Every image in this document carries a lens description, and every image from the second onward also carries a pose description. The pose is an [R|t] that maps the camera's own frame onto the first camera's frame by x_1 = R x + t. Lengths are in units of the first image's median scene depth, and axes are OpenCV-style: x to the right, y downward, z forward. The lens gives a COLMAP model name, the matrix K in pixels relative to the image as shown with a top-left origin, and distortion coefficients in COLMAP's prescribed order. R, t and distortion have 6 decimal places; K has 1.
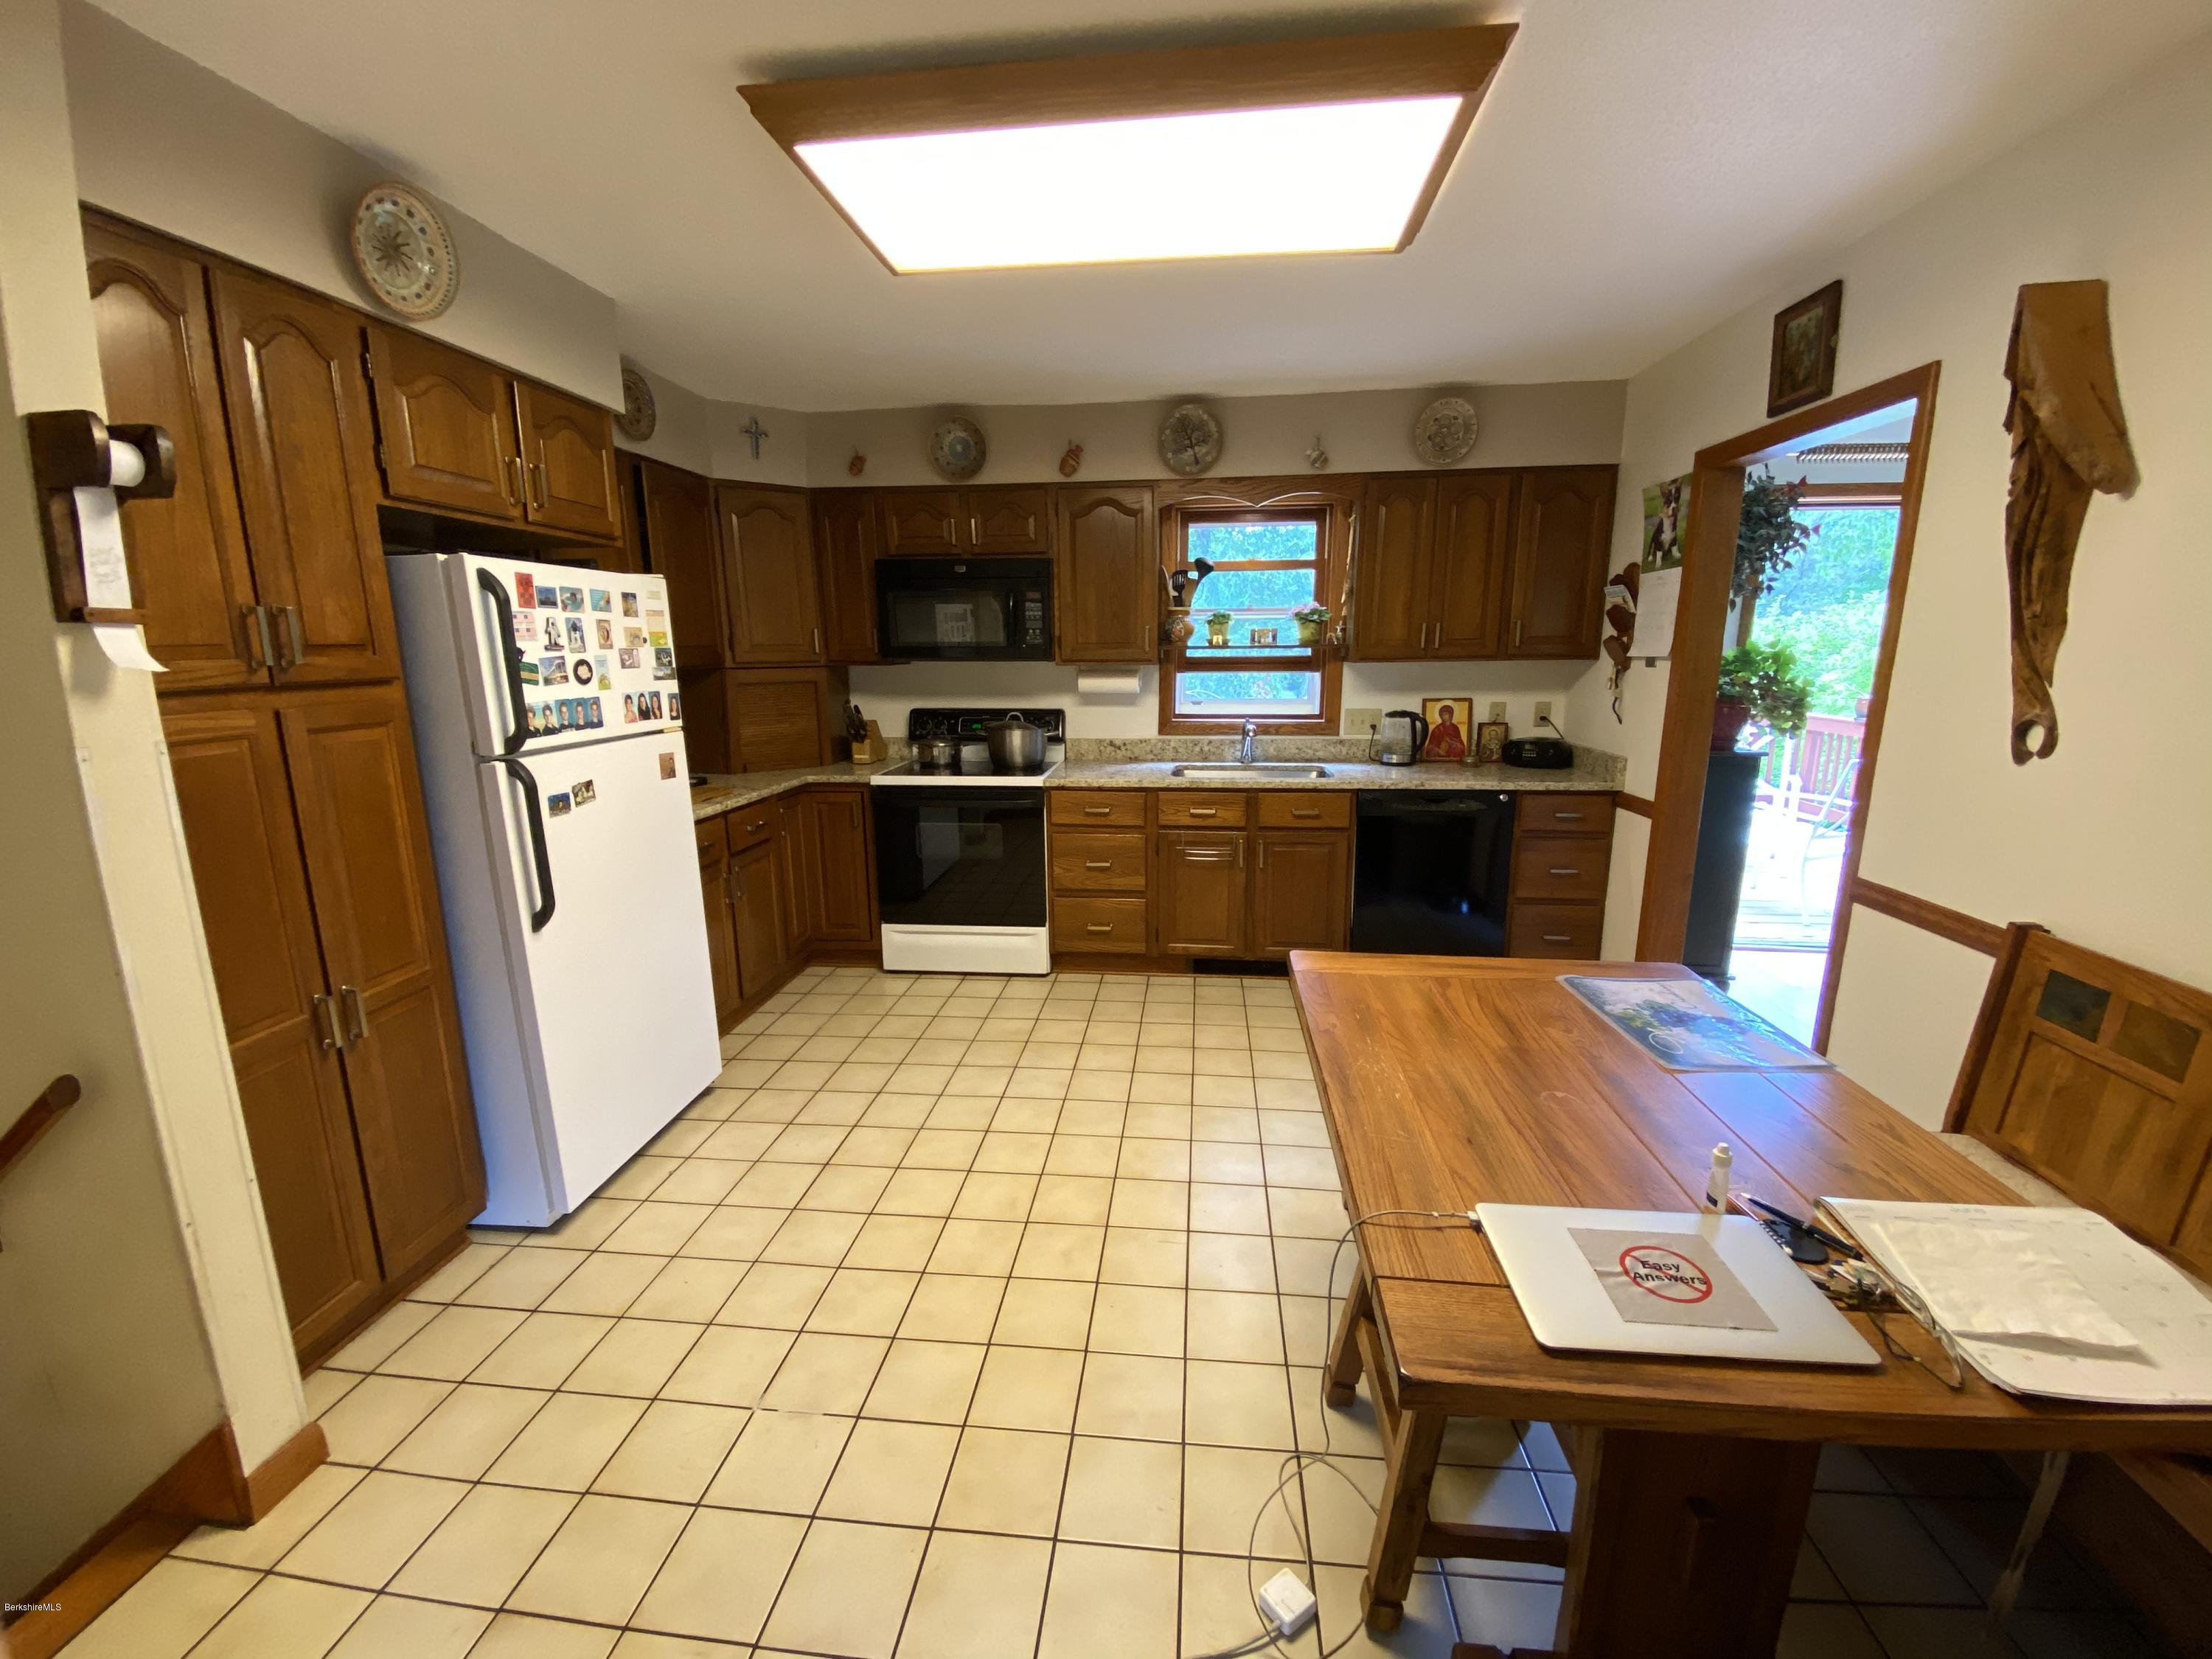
lens RADIAL K [[910.6, 0, 1101.0], [0, 910.6, 825.9], [0, 0, 1]] dist [-0.000599, -0.009690]
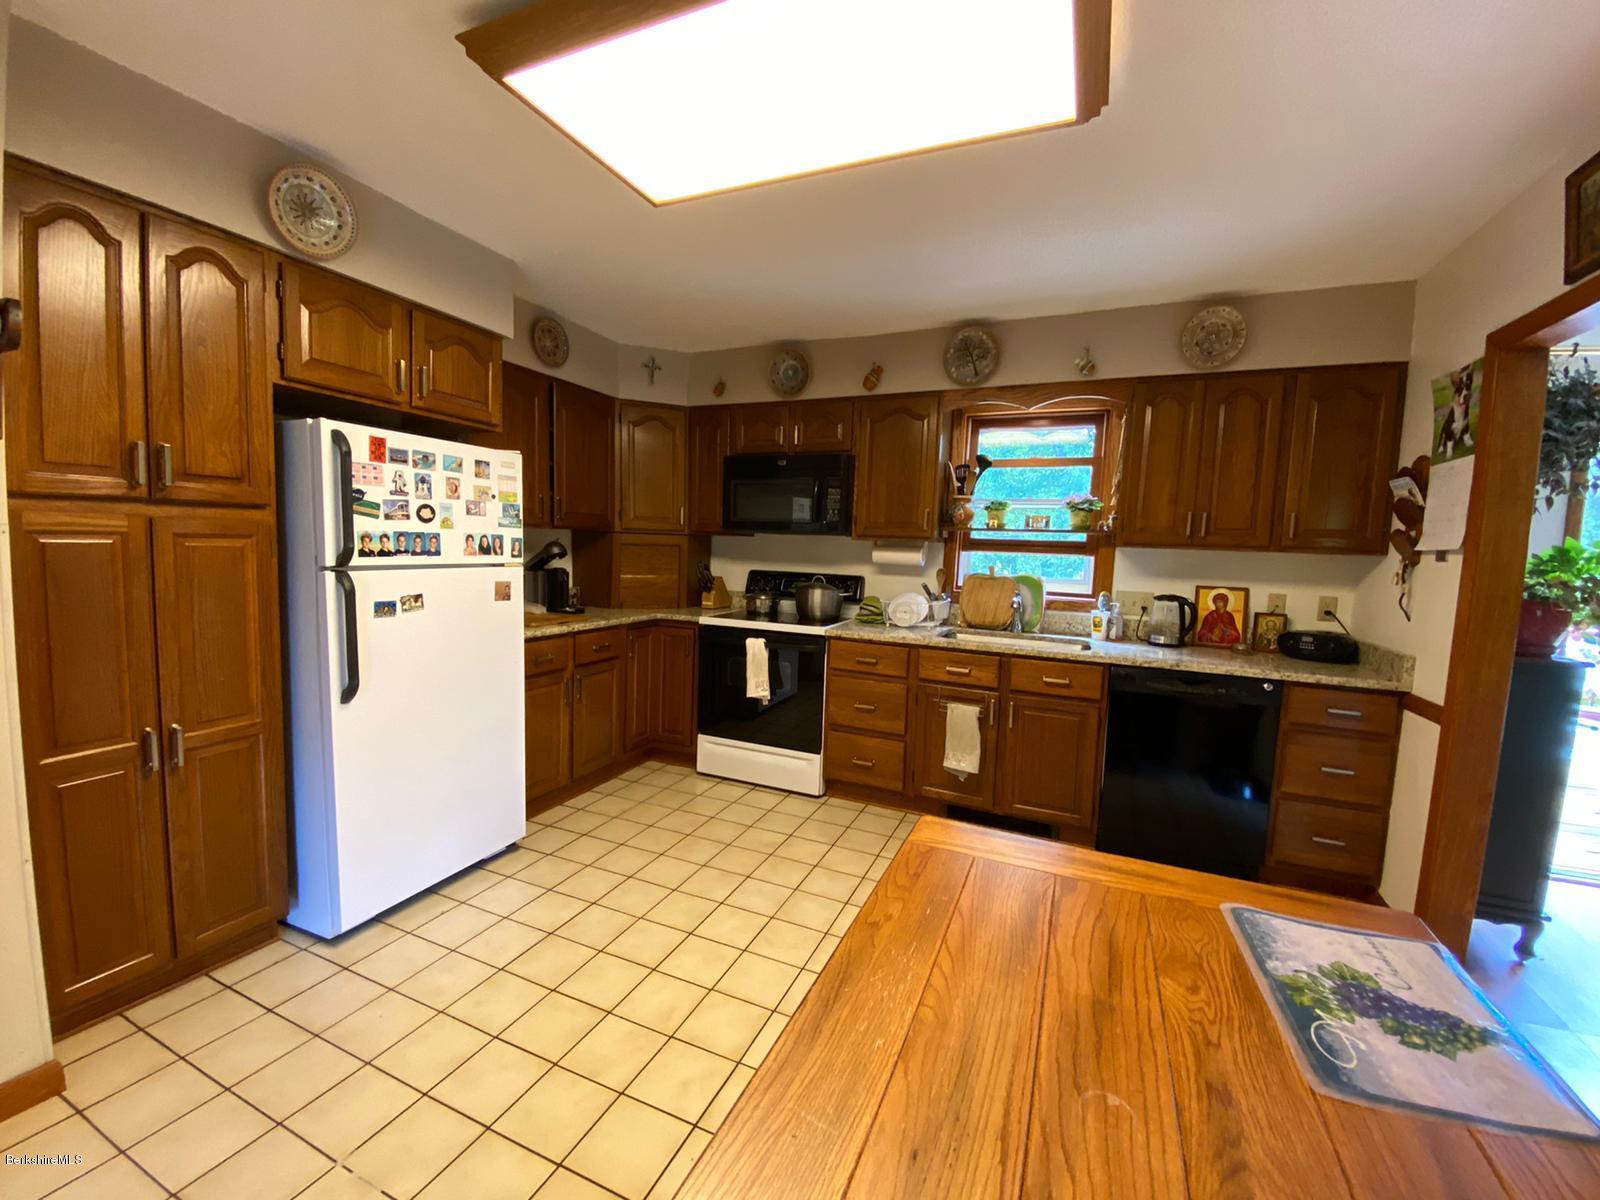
lens RADIAL K [[658.6, 0, 791.5], [0, 658.6, 595.1], [0, 0, 1]] dist [-0.000599, -0.009690]
pose [[0.952878, 0.066904, -0.295885, 0.150347], [-0.101534, 0.989459, -0.103251, -0.002913], [0.285859, 0.128428, 0.949627, 0.157292]]
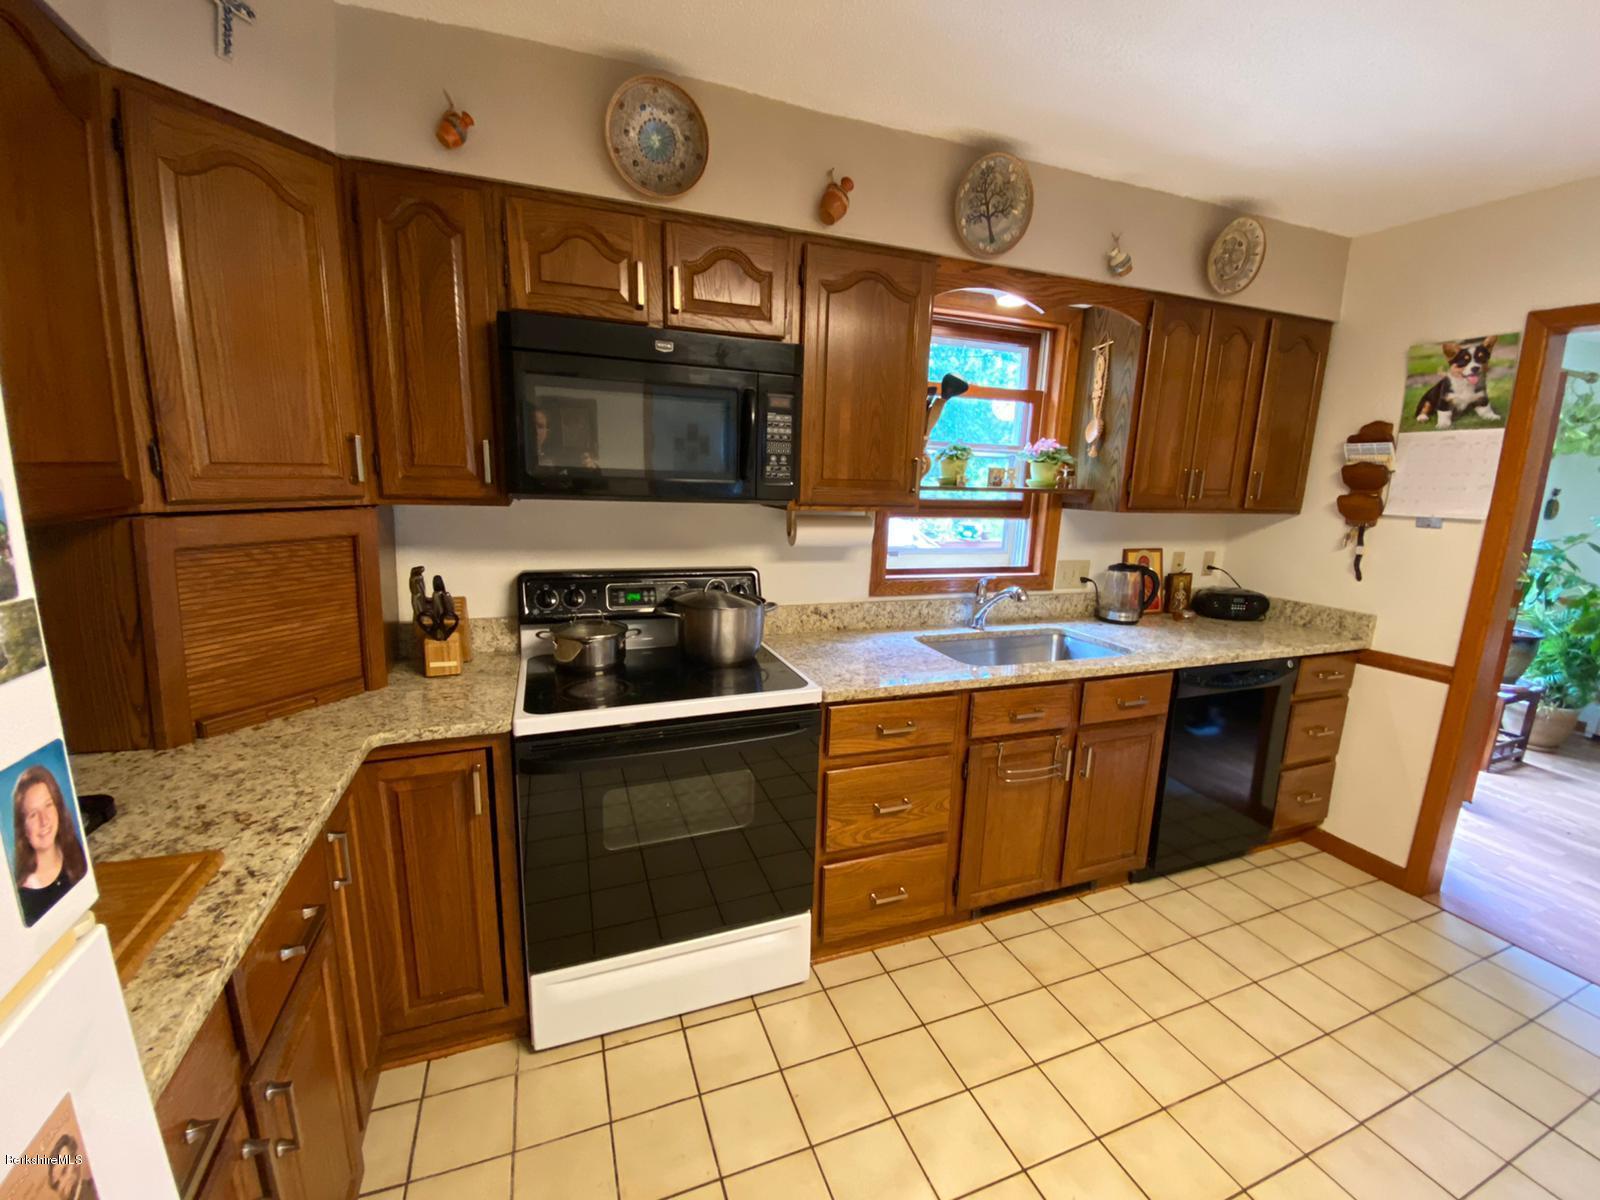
lens RADIAL K [[658.6, 0, 799.4], [0, 658.6, 594.6], [0, 0, 1]] dist [-0.000599, -0.009690]
pose [[0.883522, -0.048476, 0.465874, -0.296970], [0.052324, 0.998619, 0.004679, -0.126669], [-0.465458, 0.020242, 0.884838, 0.619815]]
